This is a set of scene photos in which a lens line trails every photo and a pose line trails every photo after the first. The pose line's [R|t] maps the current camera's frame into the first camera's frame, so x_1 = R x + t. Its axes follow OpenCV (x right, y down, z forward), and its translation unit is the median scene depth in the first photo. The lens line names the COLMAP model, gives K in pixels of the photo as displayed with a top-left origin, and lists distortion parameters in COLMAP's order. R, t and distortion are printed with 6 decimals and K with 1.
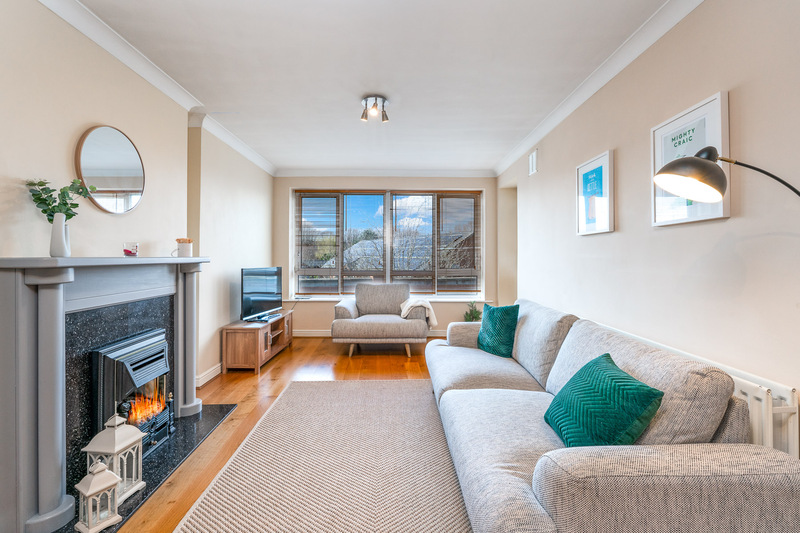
lens RADIAL K [[368.4, 0, 409.3], [0, 368.4, 250.3], [0, 0, 1]] dist [-0.013119, 0.001032]
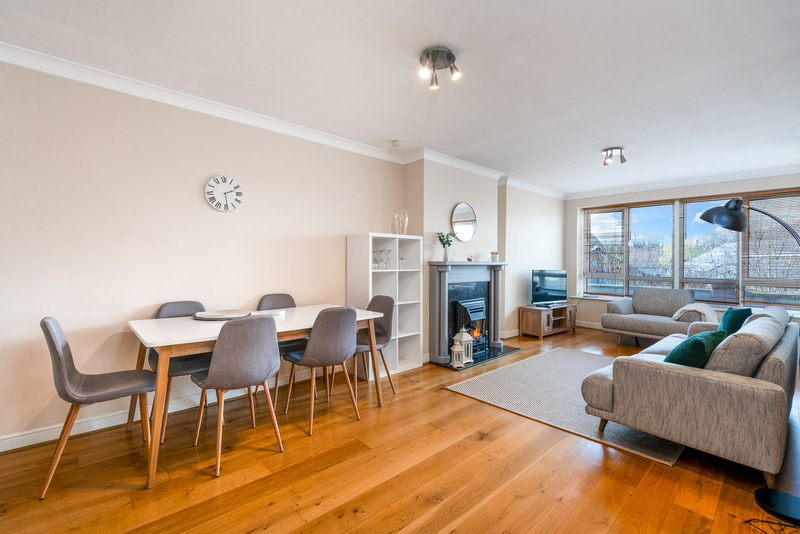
lens RADIAL K [[368.4, 0, 401.5], [0, 368.4, 262.4], [0, 0, 1]] dist [-0.013119, 0.001032]
pose [[0.650942, 0.012943, -0.759017, 0.503873], [0.000617, 0.999845, 0.017579, -0.011916], [0.759128, -0.011911, 0.650833, -0.582594]]
